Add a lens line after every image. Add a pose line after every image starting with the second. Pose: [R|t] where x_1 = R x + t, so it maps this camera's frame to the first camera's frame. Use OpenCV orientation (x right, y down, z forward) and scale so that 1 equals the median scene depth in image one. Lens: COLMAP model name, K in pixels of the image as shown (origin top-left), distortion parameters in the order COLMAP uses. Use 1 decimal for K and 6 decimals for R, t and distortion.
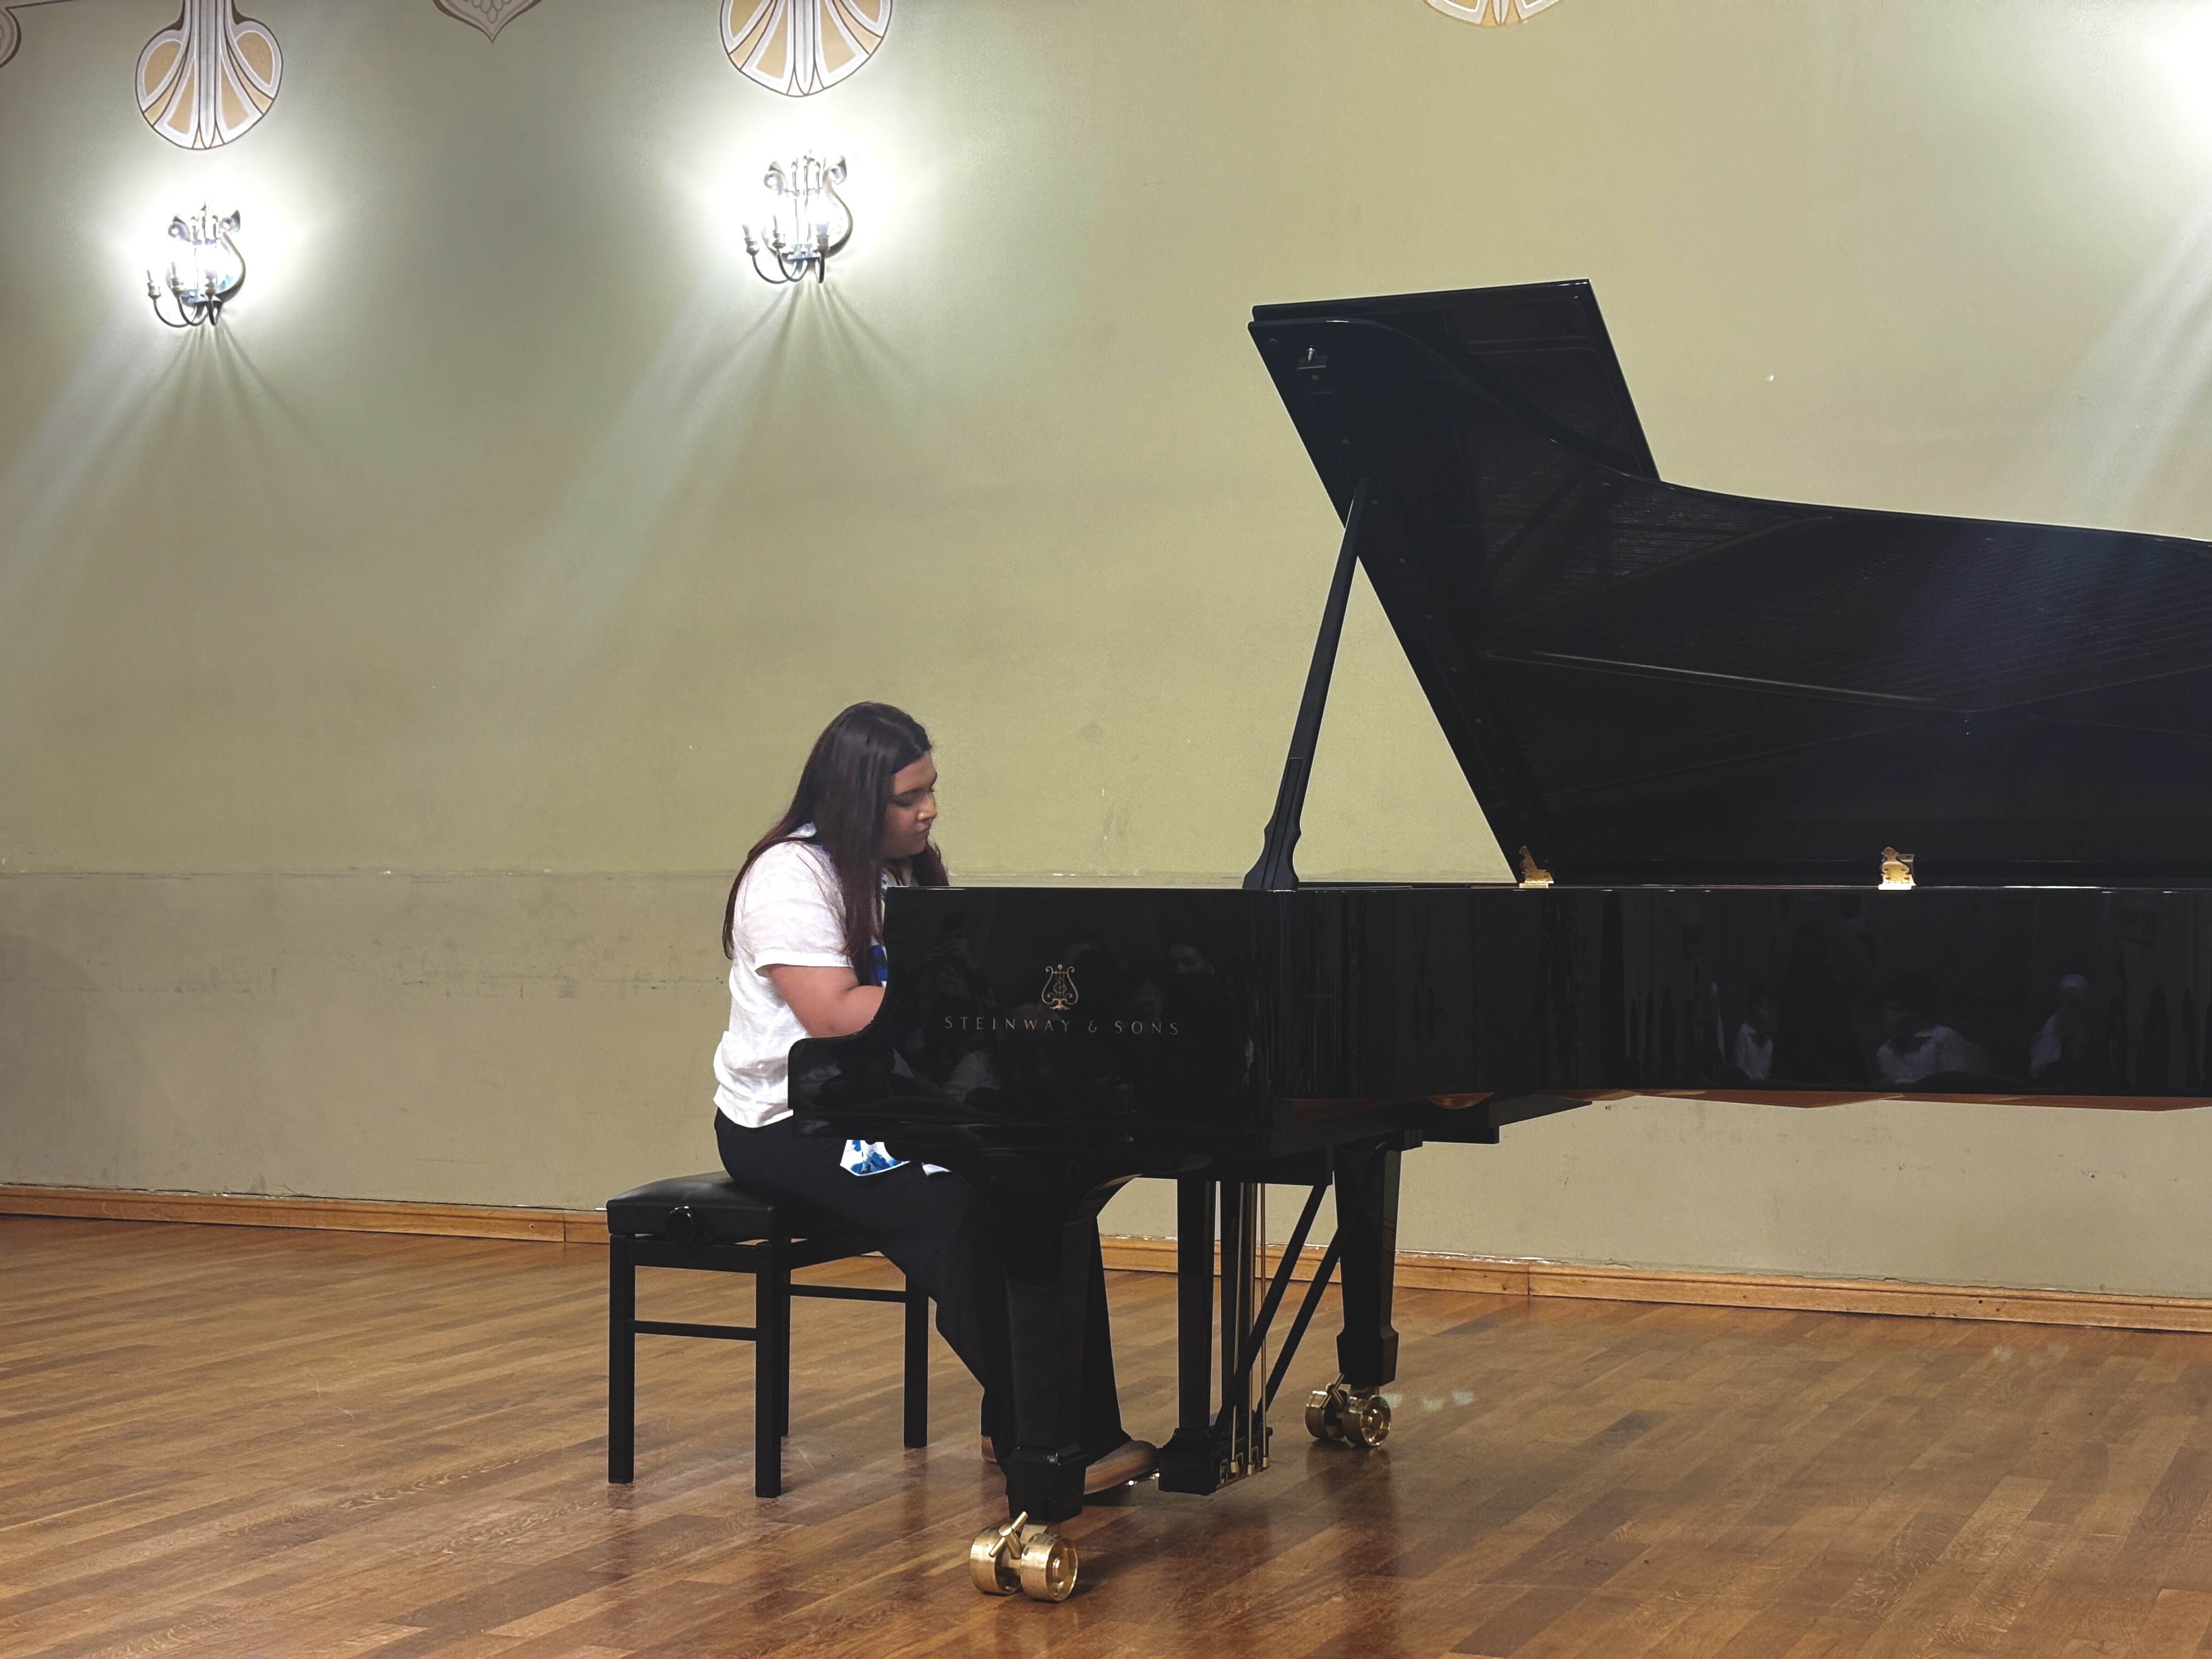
lens RADIAL K [[3289.4, 0, 1102.8], [0, 3289.4, 818.5], [0, 0, 1]] dist [0.233281, -0.898426]
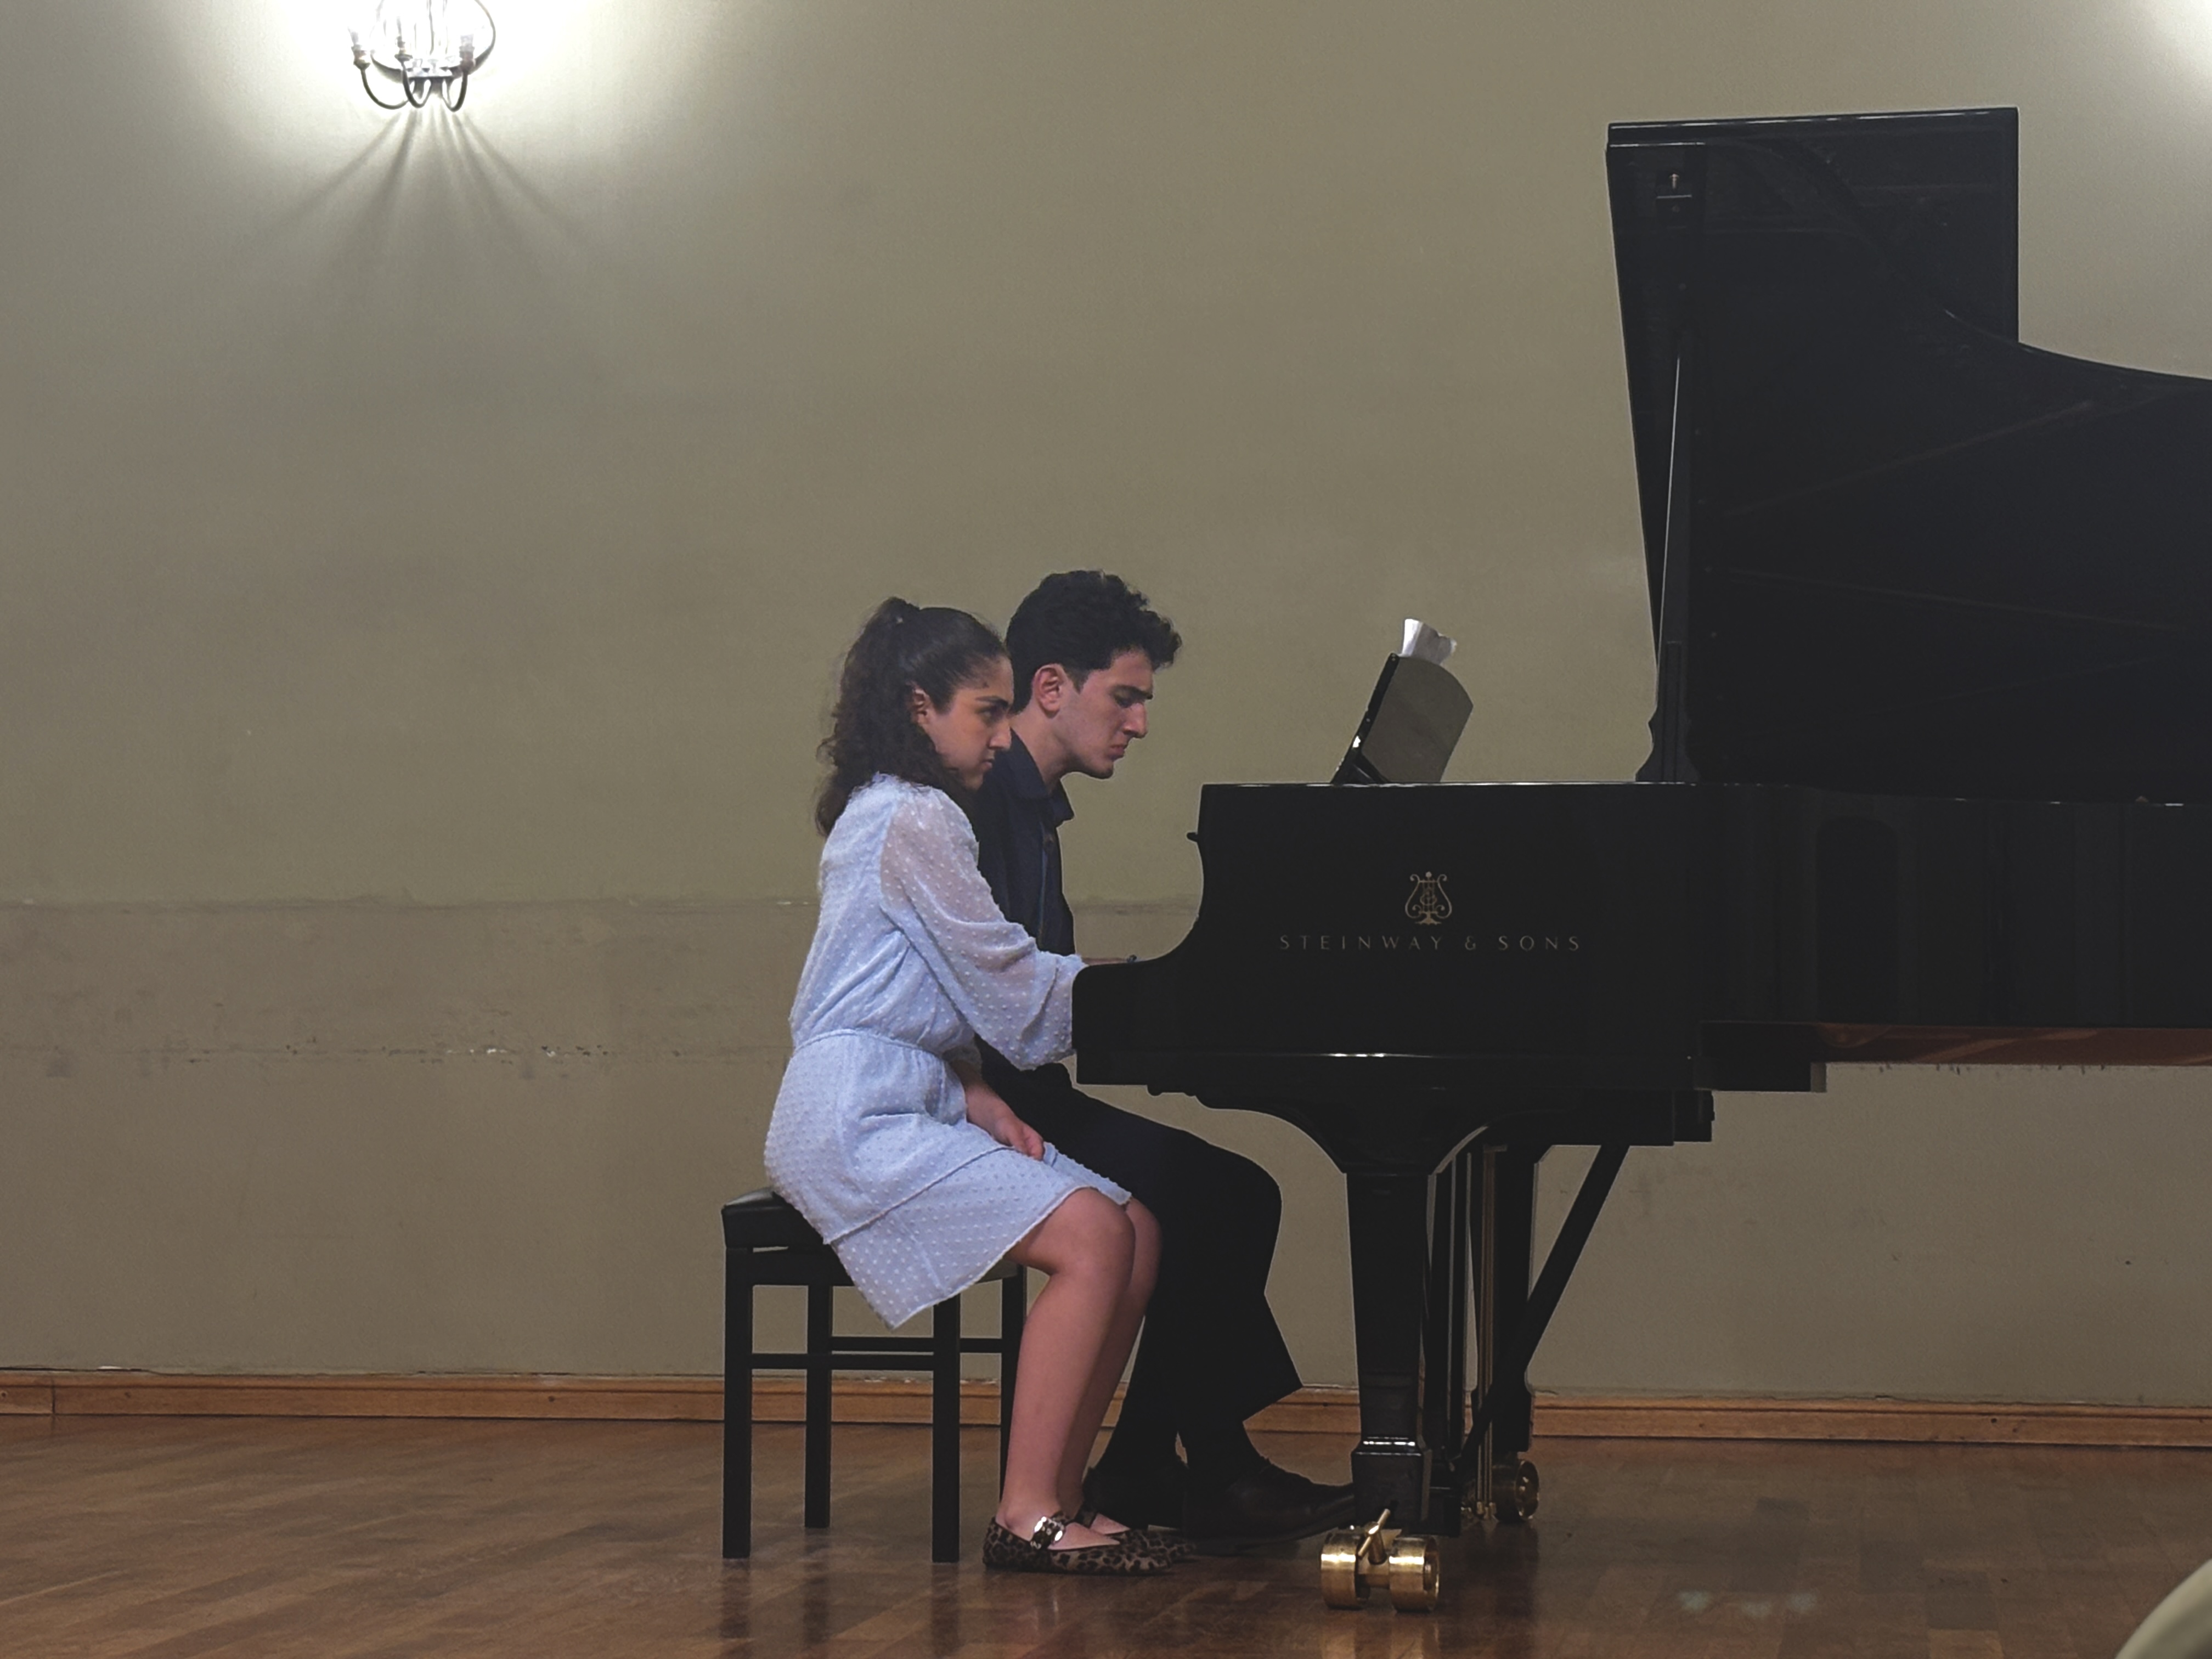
lens RADIAL K [[5015.3, 0, 1073.6], [0, 5015.3, 829.5], [0, 0, 1]] dist [0.224706, -0.583479]
pose [[0.971568, 0.015843, 0.236229, -0.245551], [-0.006326, 0.999139, -0.040991, 0.052084], [-0.236675, 0.038332, 0.970832, -0.149556]]
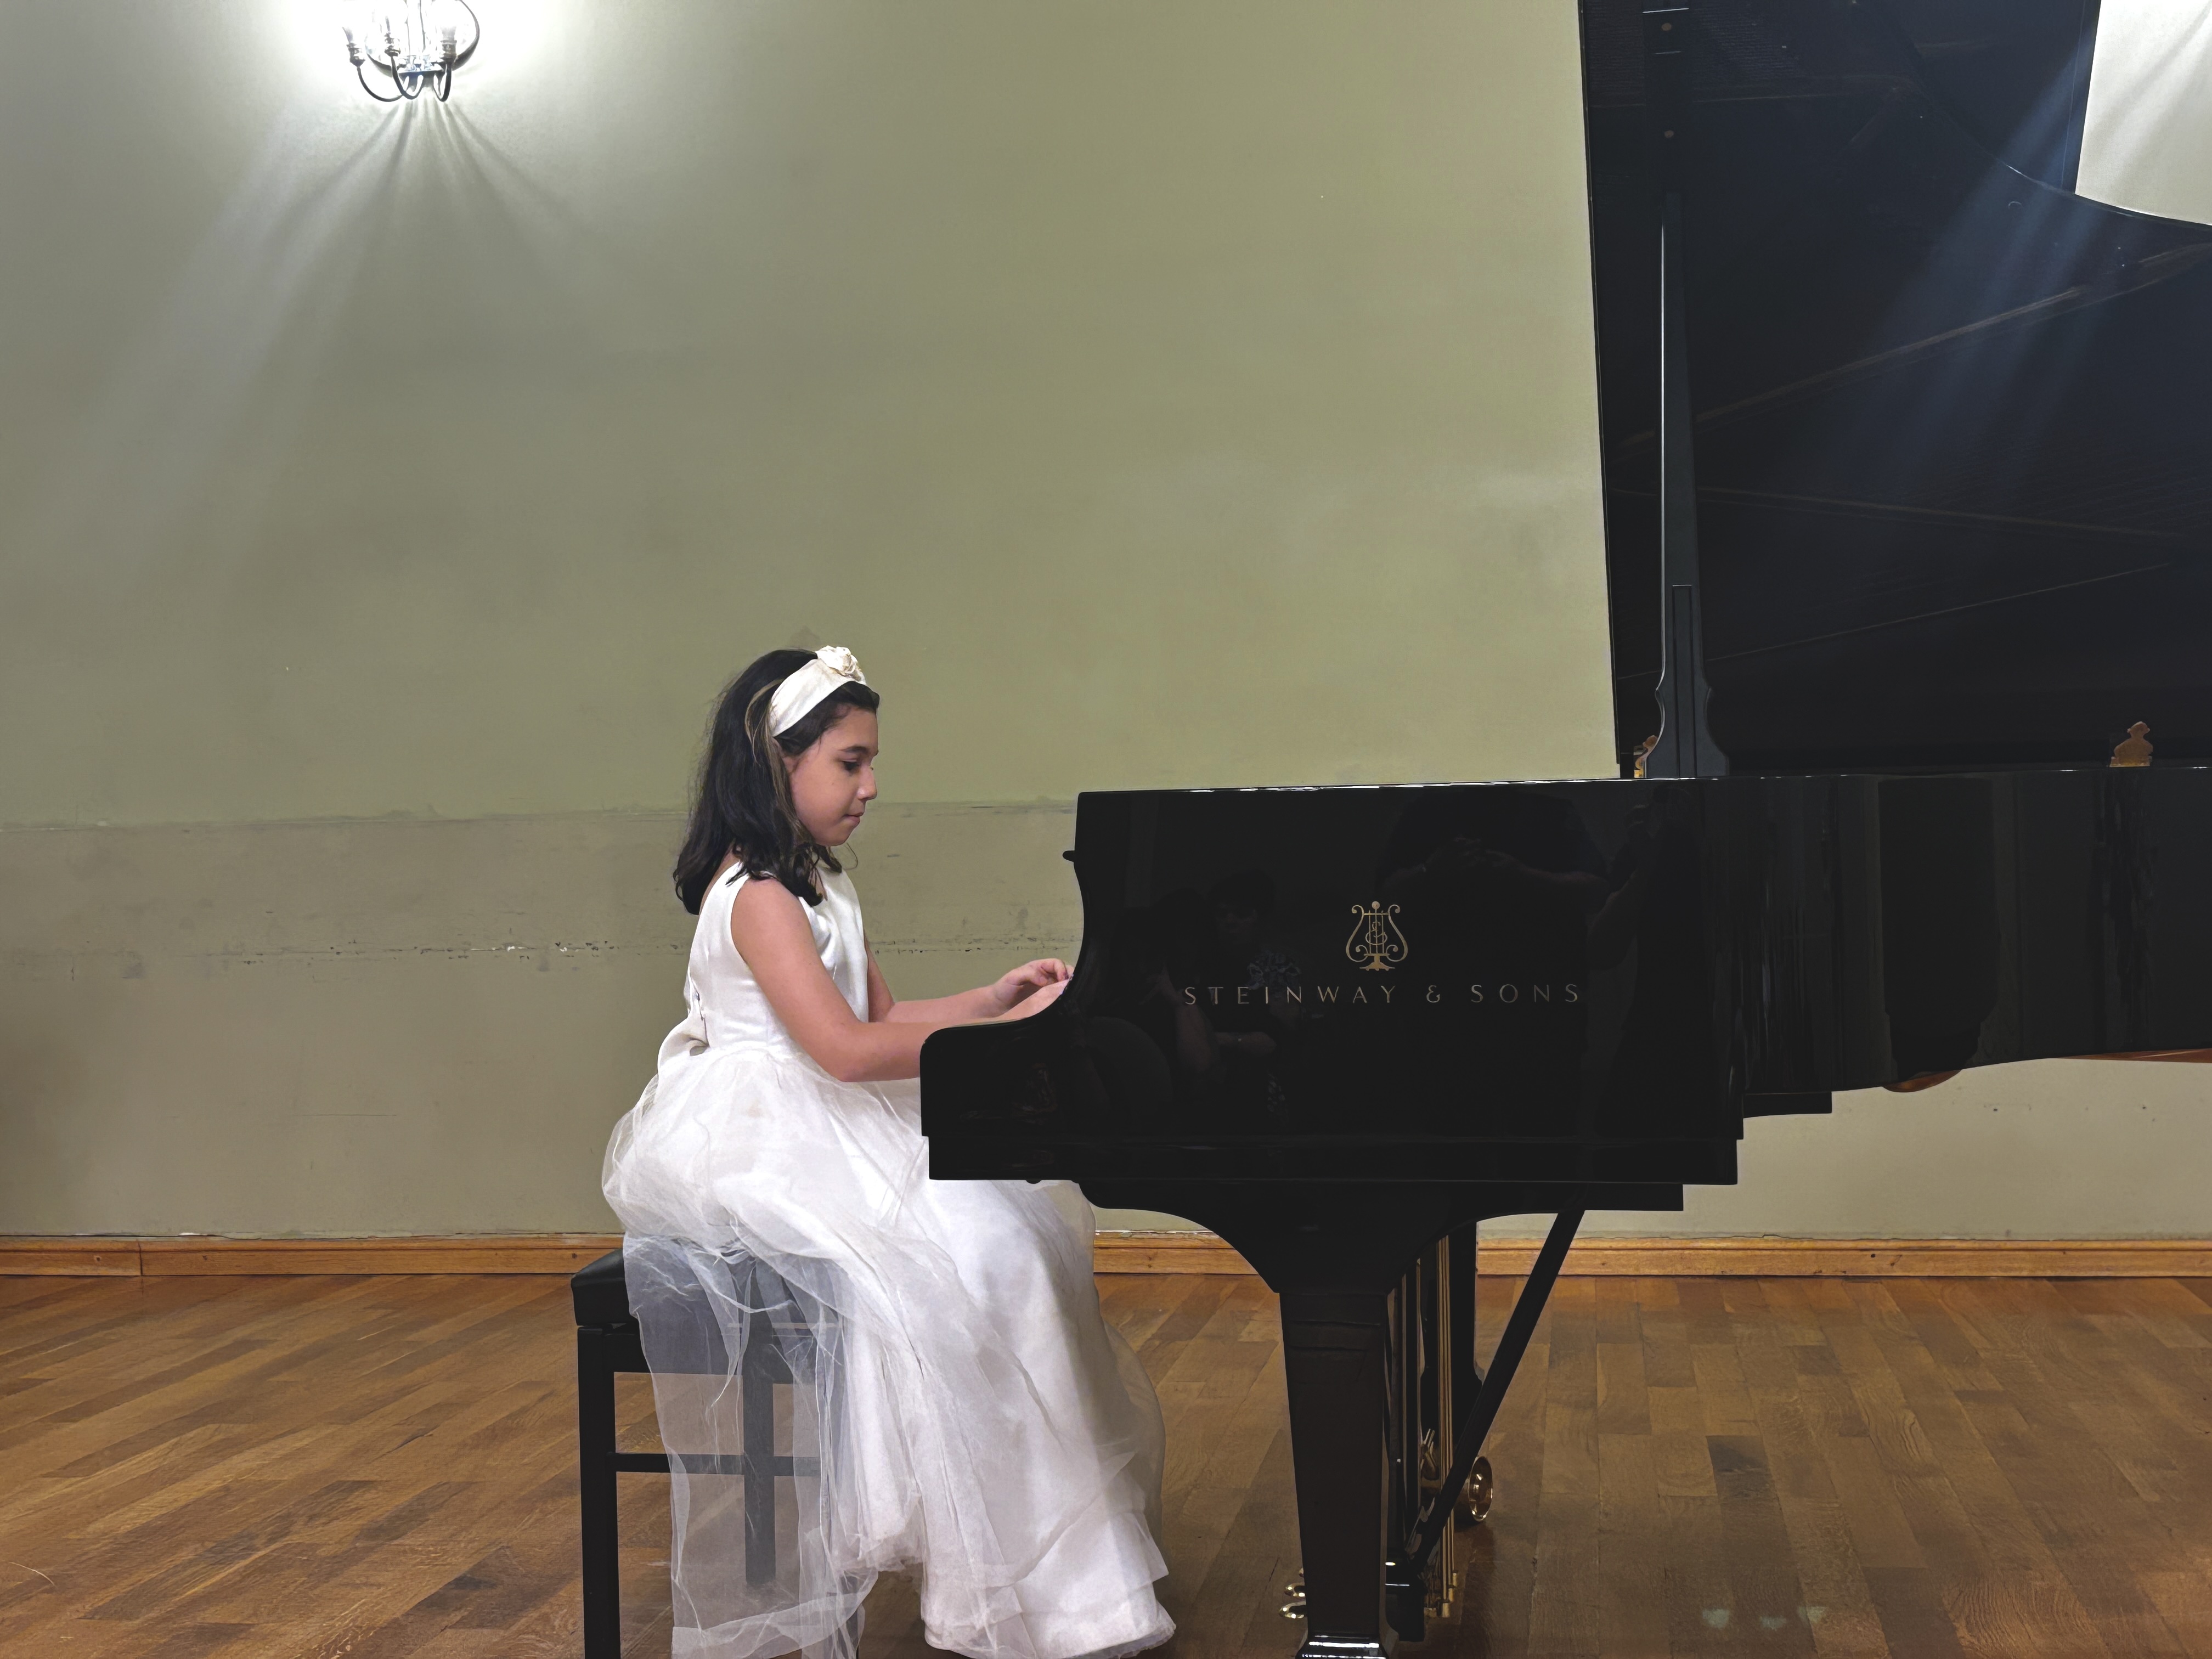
lens RADIAL K [[2995.5, 0, 1079.2], [0, 2995.5, 818.4], [0, 0, 1]] dist [0.223823, -0.830326]
pose [[0.973479, -0.027025, 0.227175, -0.122567], [0.024077, 0.999586, 0.015735, 0.010077], [-0.227507, -0.009848, 0.973727, 0.255918]]
